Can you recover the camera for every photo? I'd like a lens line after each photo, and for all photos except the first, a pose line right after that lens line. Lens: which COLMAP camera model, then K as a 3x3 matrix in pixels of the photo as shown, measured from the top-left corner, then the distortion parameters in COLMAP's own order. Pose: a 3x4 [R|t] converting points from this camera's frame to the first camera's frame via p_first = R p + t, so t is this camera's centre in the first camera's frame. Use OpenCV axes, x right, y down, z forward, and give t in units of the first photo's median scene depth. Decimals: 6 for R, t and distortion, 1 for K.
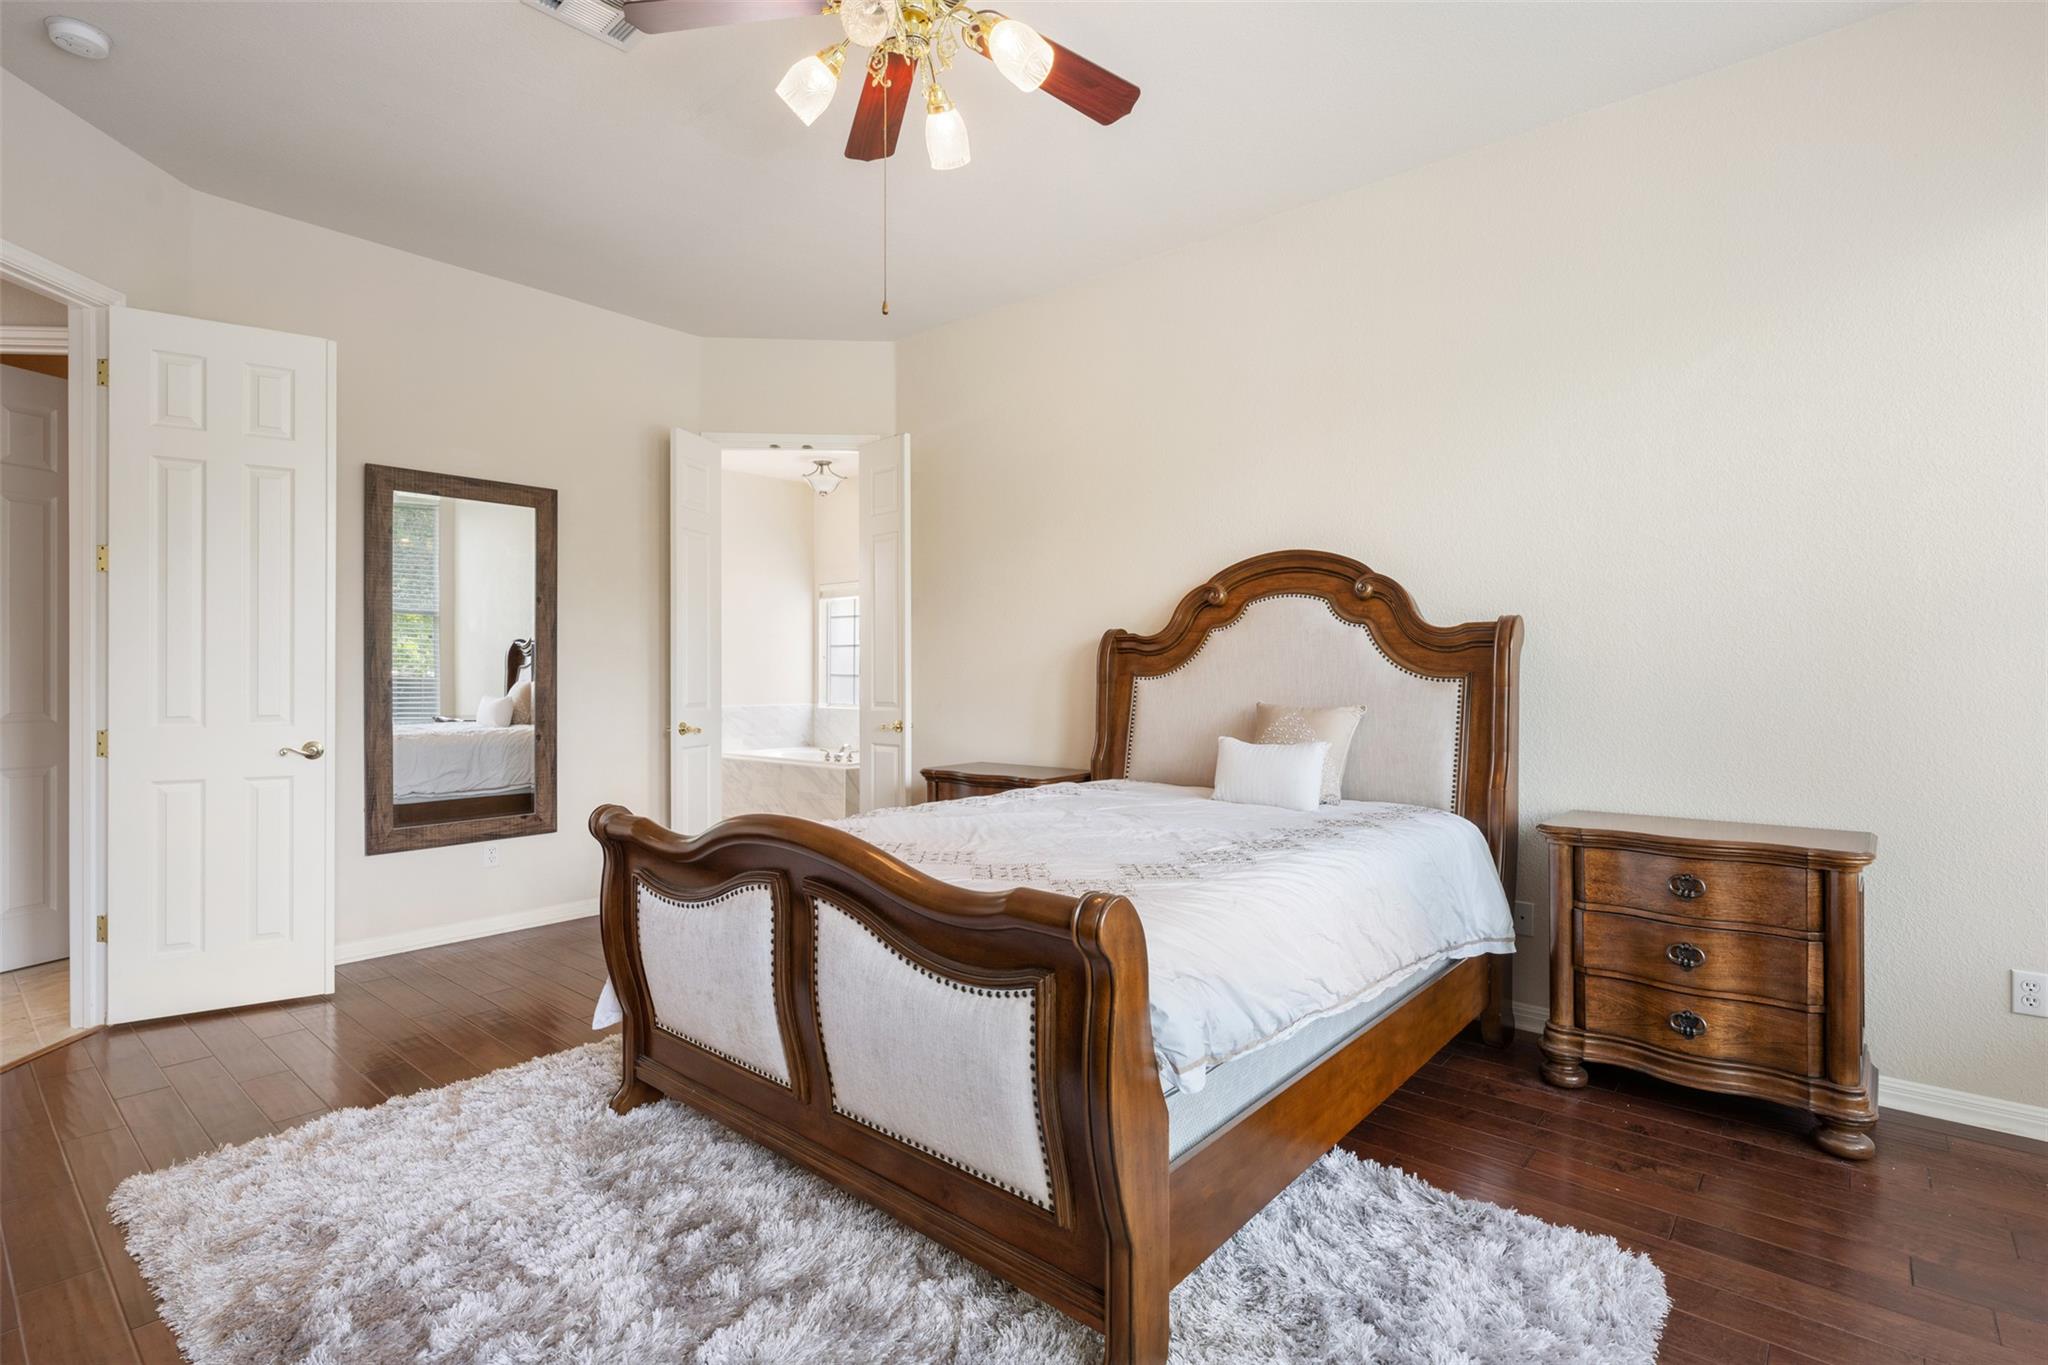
lens RADIAL K [[952.5, 0, 1022.8], [0, 952.5, 678.7], [0, 0, 1]] dist [-0.000192, -0.000219]
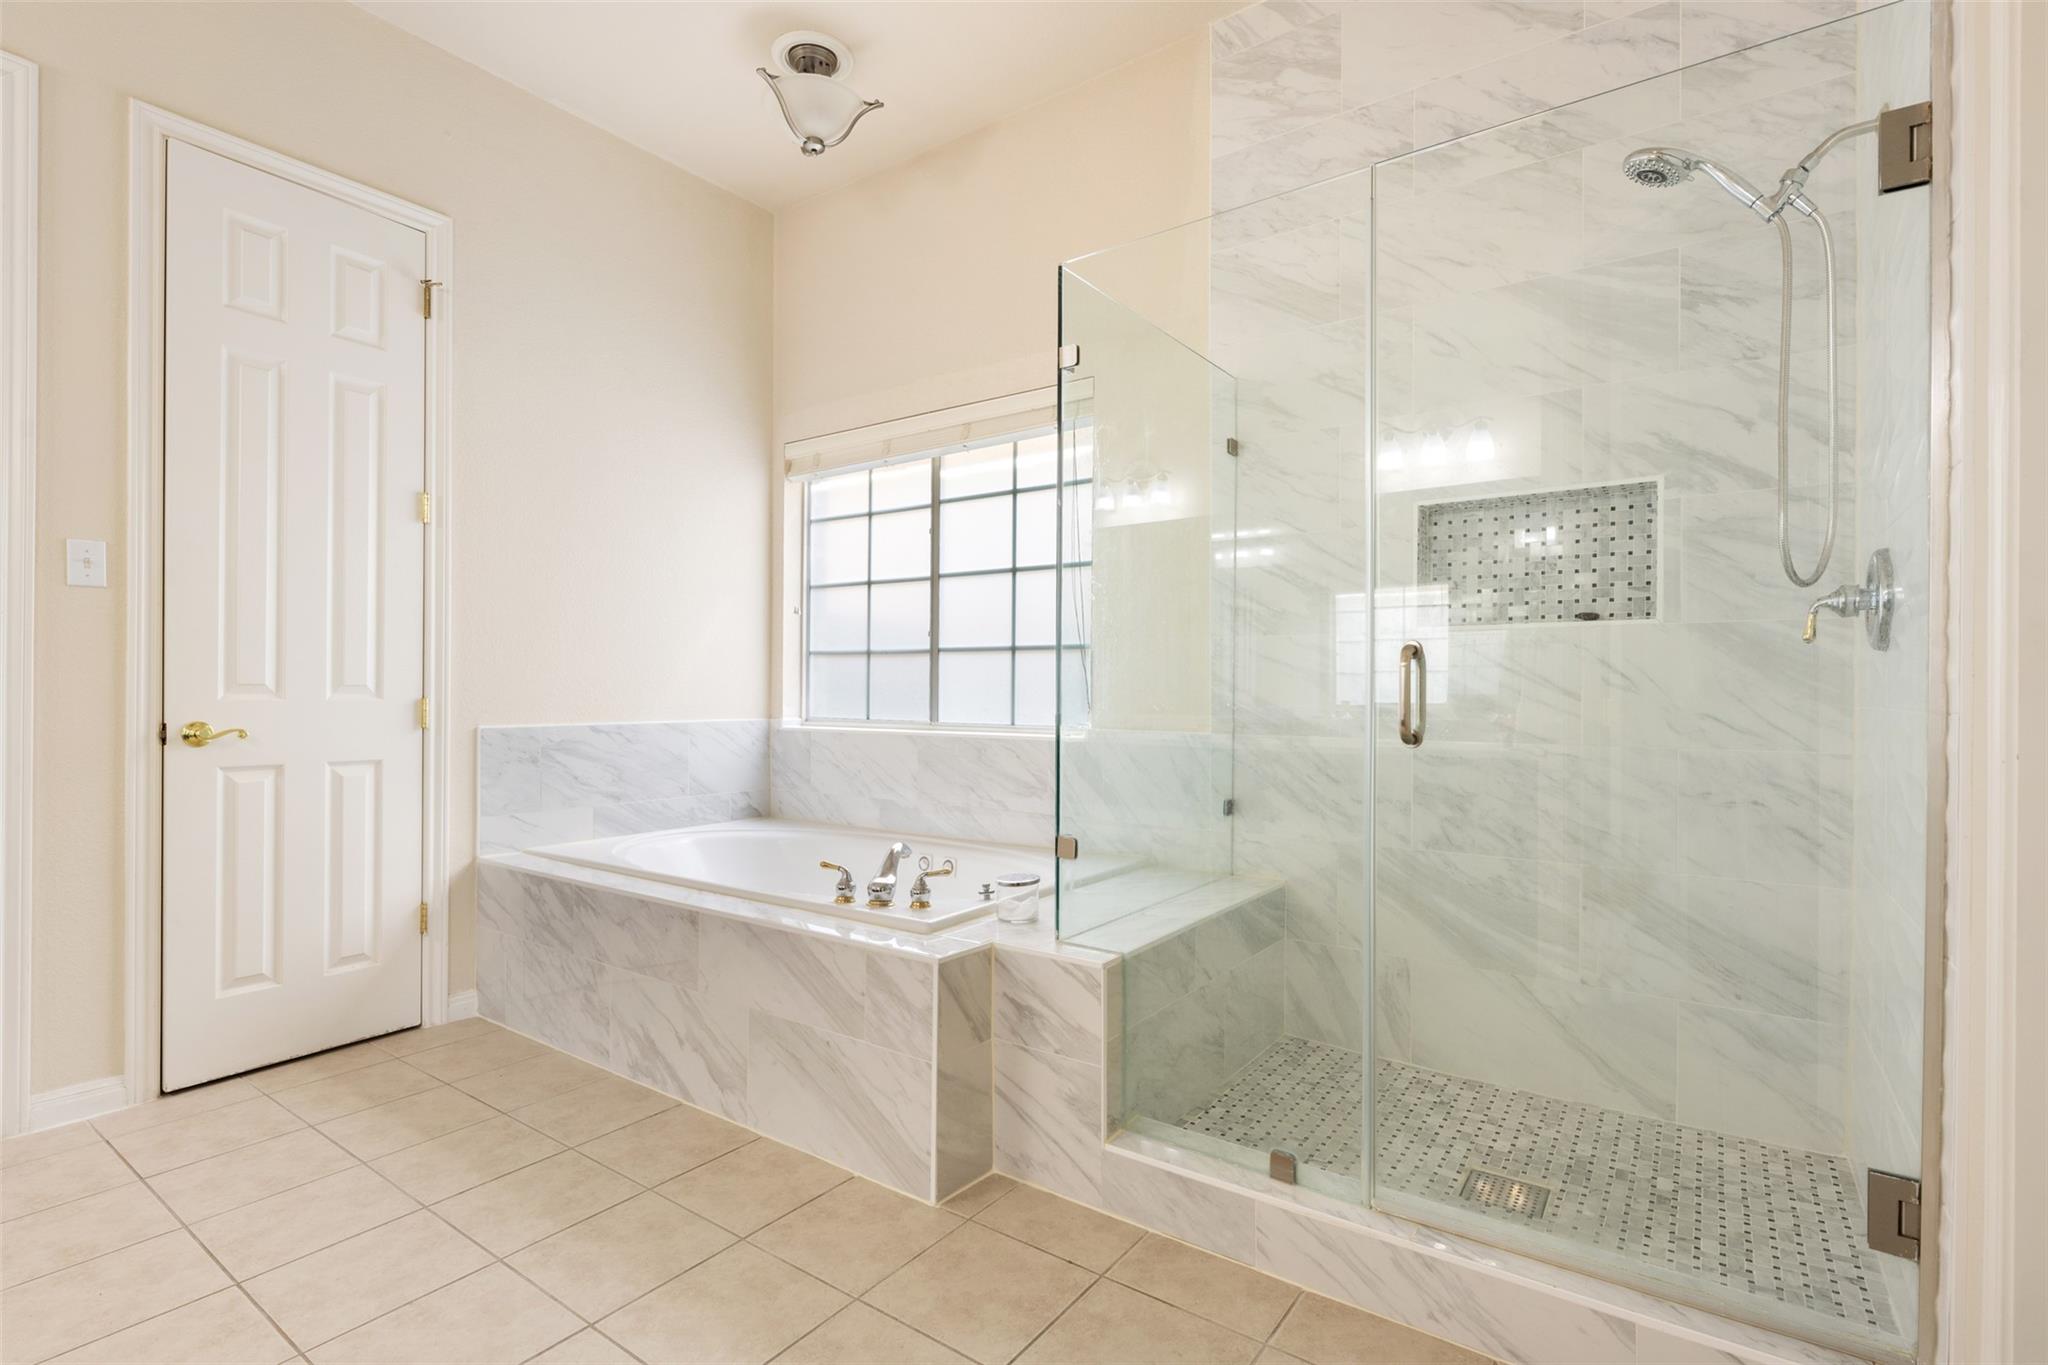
lens RADIAL K [[952.5, 0, 1026.5], [0, 952.5, 686.1], [0, 0, 1]] dist [-0.000192, -0.000219]
pose [[0.996005, 0.004283, 0.089199, -0.143900], [-0.003647, 0.999967, -0.007297, 0.014707], [-0.089227, 0.006943, 0.995987, 0.564688]]
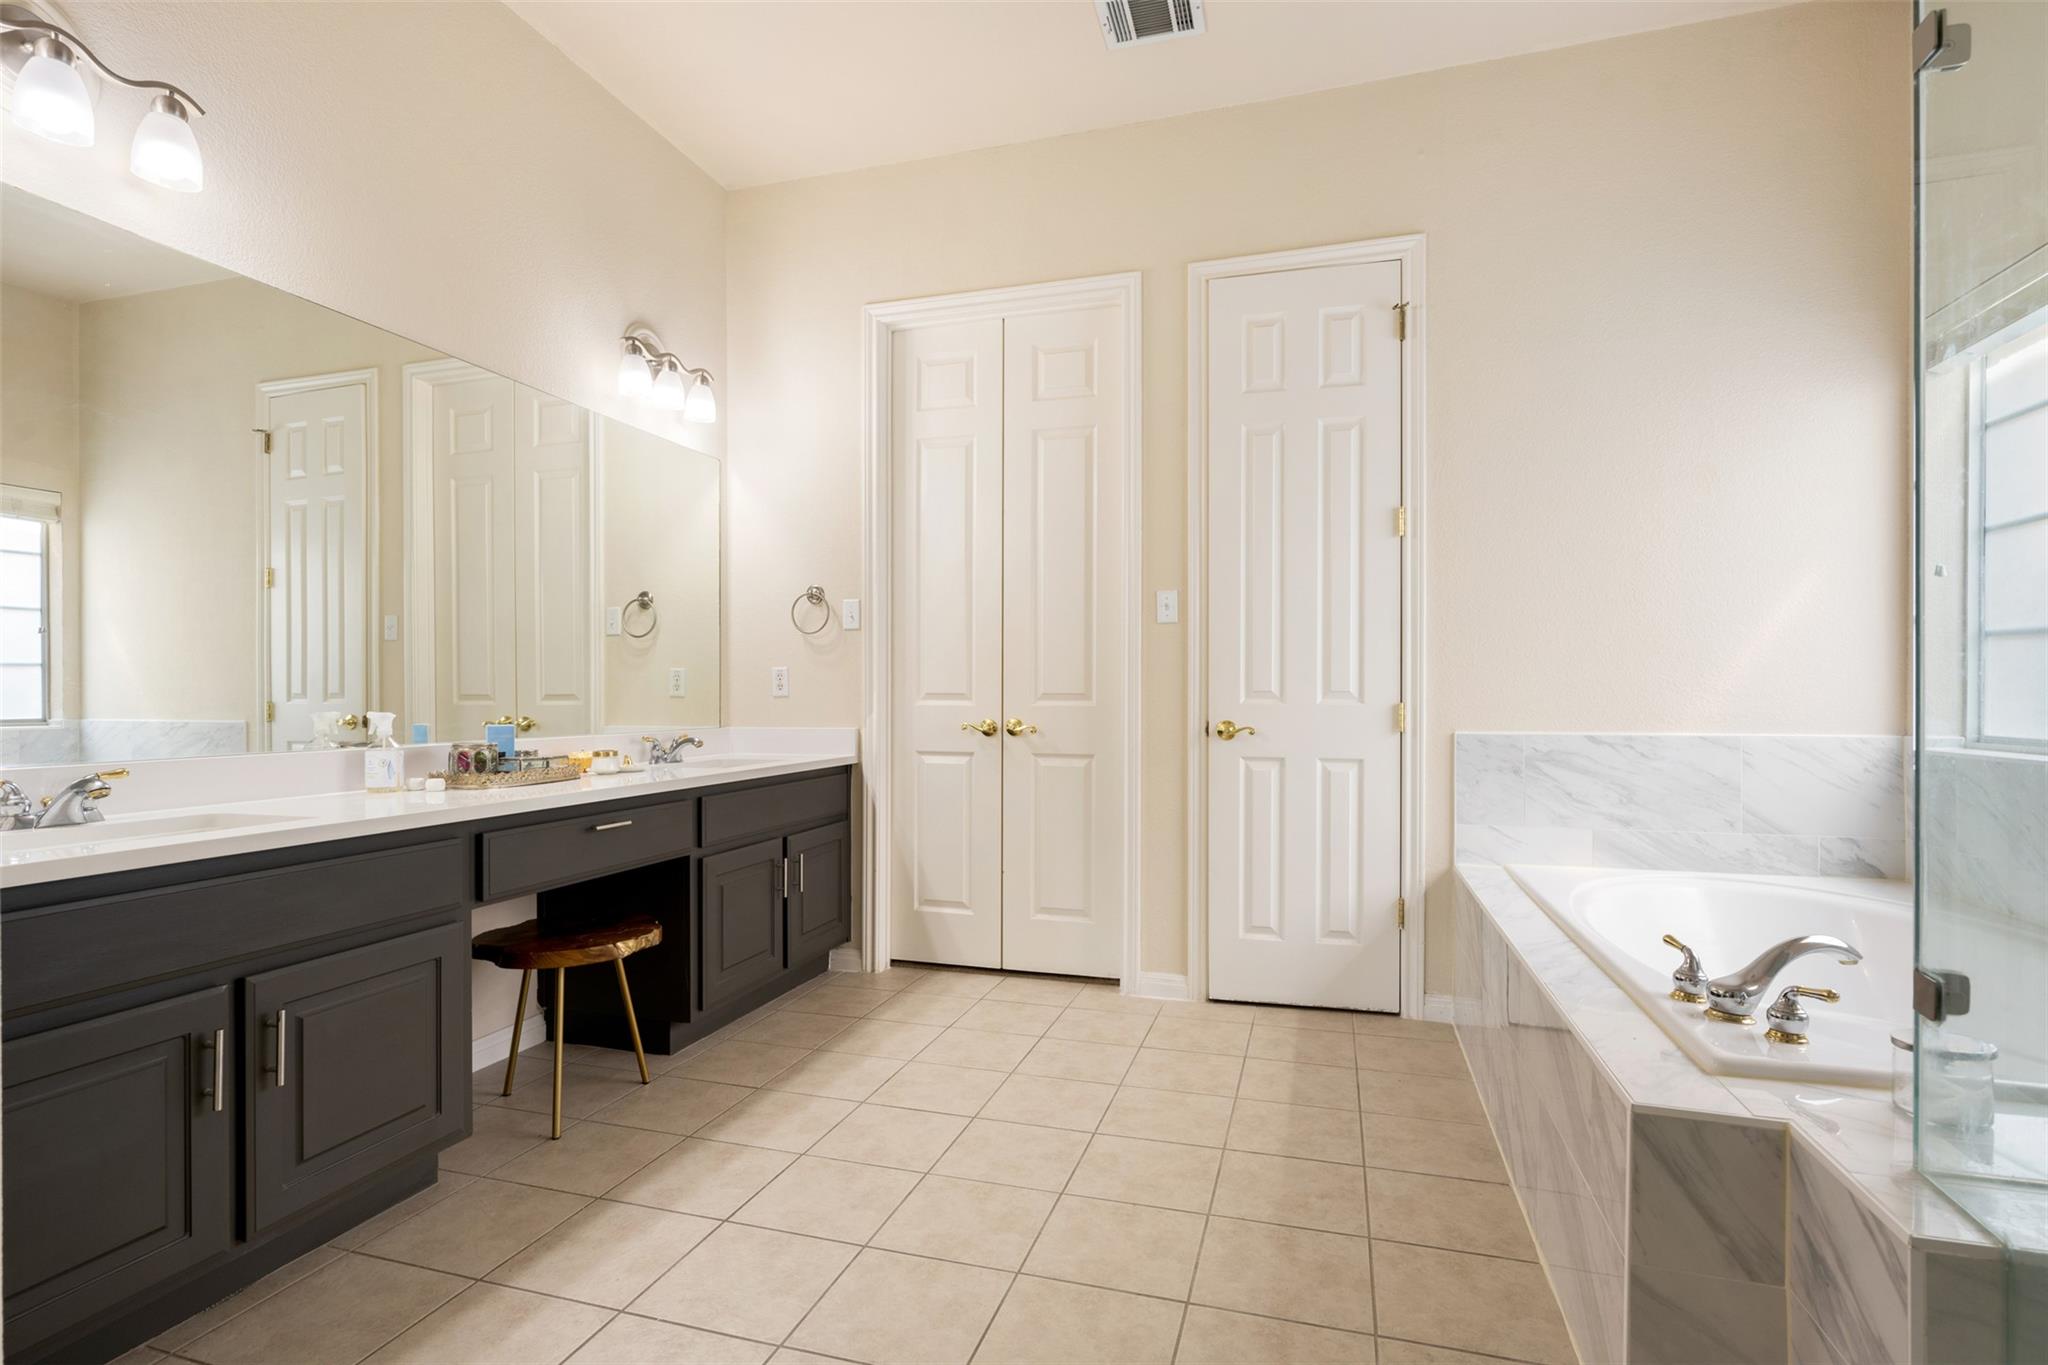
lens RADIAL K [[1002.0, 0, 1026.1], [0, 1002.0, 693.6], [0, 0, 1]] dist [0.004843, 0.000999]
pose [[0.405379, -0.002041, -0.914146, -0.047651], [0.000212, 0.999998, -0.002138, 0.014529], [0.914148, 0.000673, 0.405379, 0.637005]]
